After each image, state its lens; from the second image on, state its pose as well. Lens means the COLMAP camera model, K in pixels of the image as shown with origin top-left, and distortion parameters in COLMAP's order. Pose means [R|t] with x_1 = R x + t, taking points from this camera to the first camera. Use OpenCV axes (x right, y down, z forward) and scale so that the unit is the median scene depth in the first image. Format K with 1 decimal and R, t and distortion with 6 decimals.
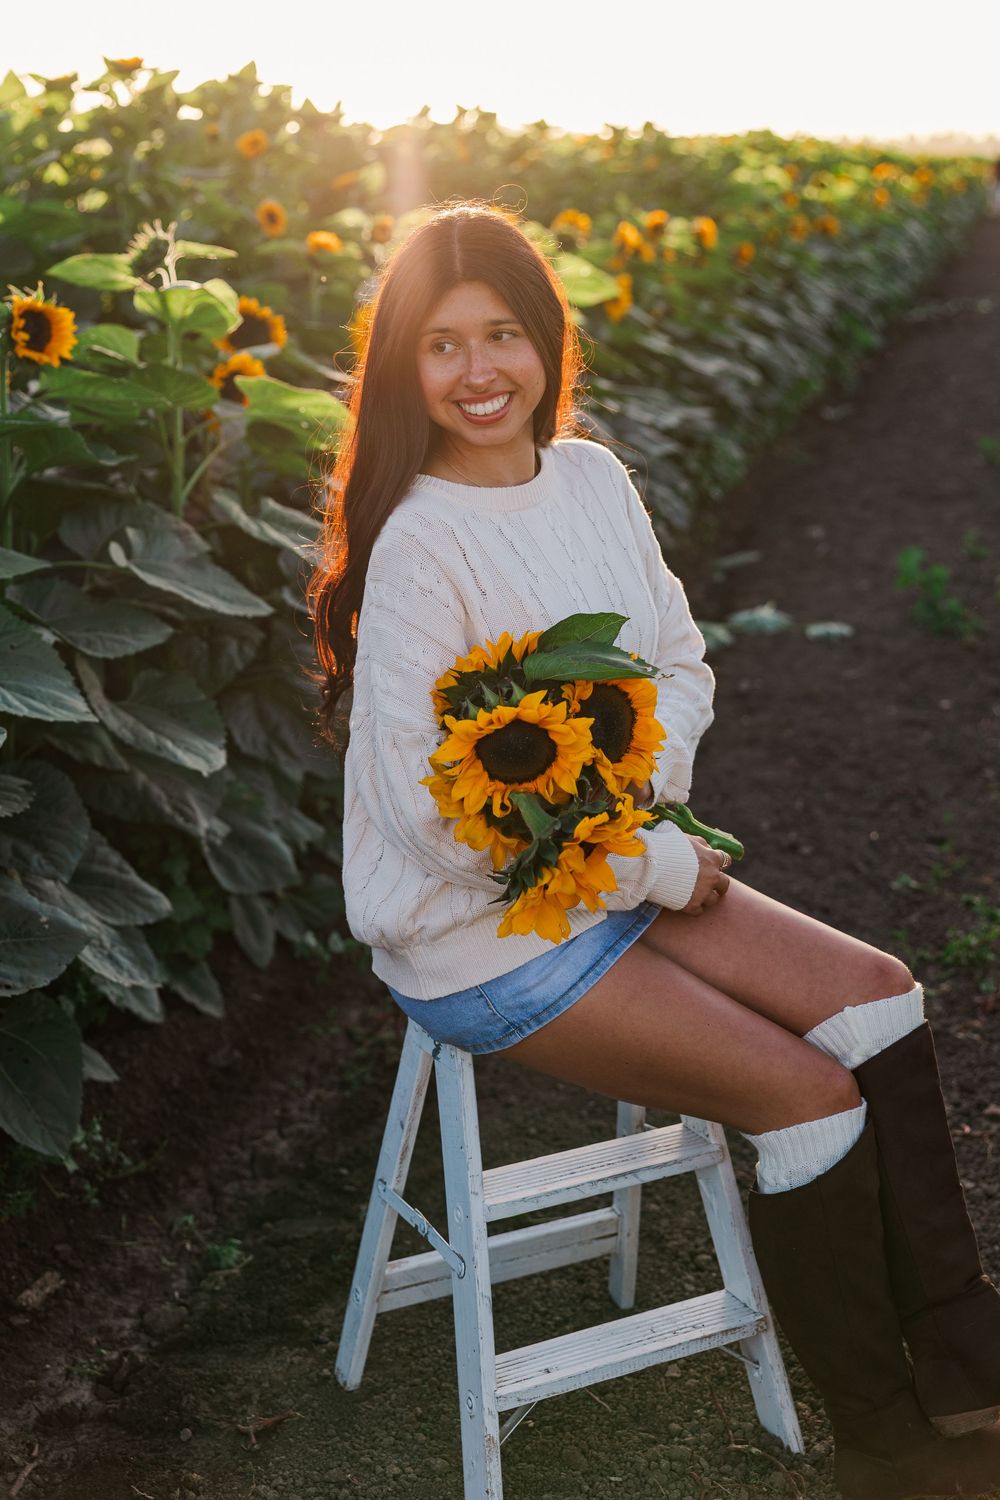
lens RADIAL K [[2133.9, 0, 499.9], [0, 2133.9, 751.1], [0, 0, 1]] dist [0.009977, 0.000000]
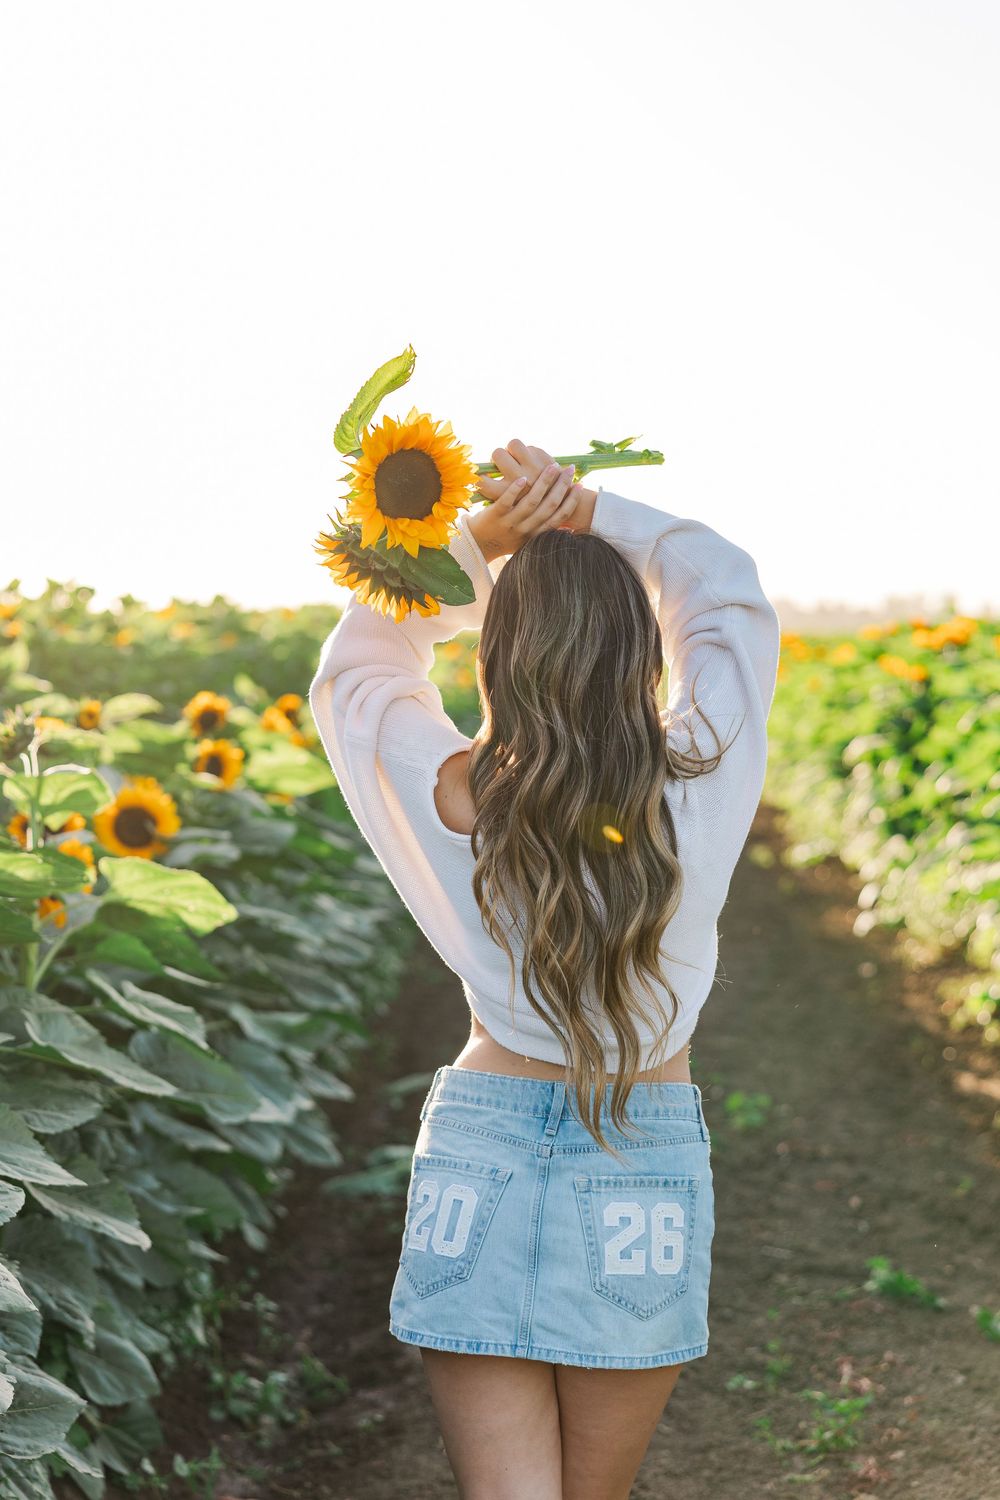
lens RADIAL K [[2768.6, 0, 505.1], [0, 2768.6, 745.4], [0, 0, 1]] dist [0.116225, 0.000000]
pose [[0.977697, -0.007040, 0.209903, -0.211803], [0.054523, 0.973680, -0.221300, 0.067948], [-0.202820, 0.227809, 0.952348, -0.276039]]
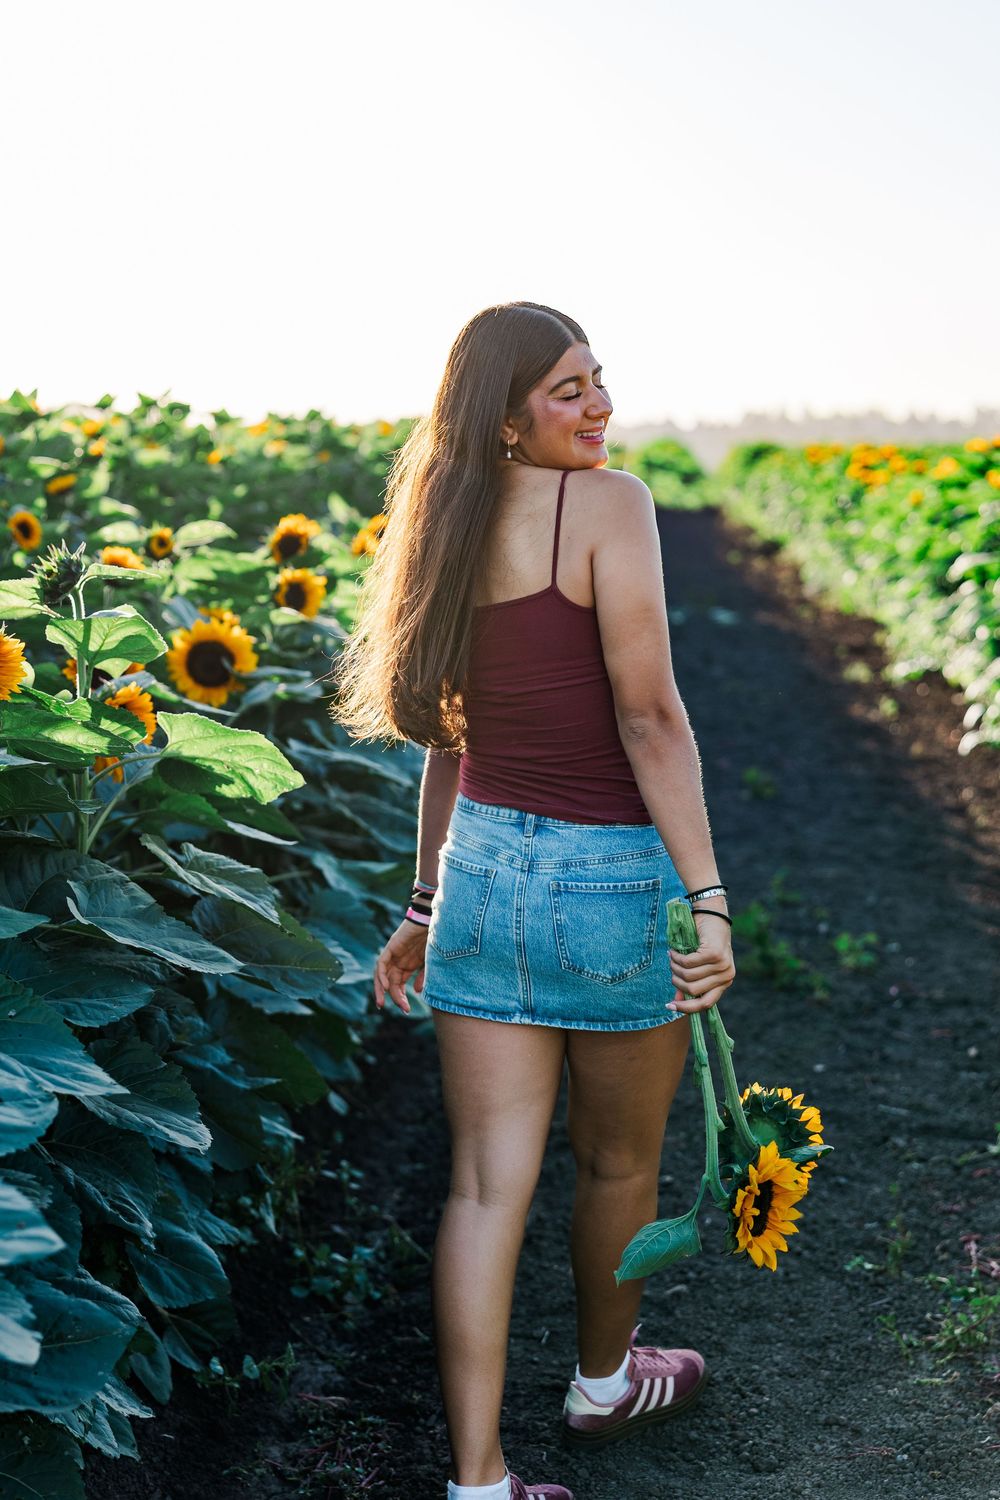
lens RADIAL K [[2681.9, 0, 513.8], [0, 2681.9, 751.7], [0, 0, 1]] dist [0.118478, 0.000000]
pose [[0.984106, -0.021829, 0.176234, -0.176792], [0.049067, 0.987205, -0.151718, 0.018694], [-0.170668, 0.157954, 0.972586, -0.114470]]
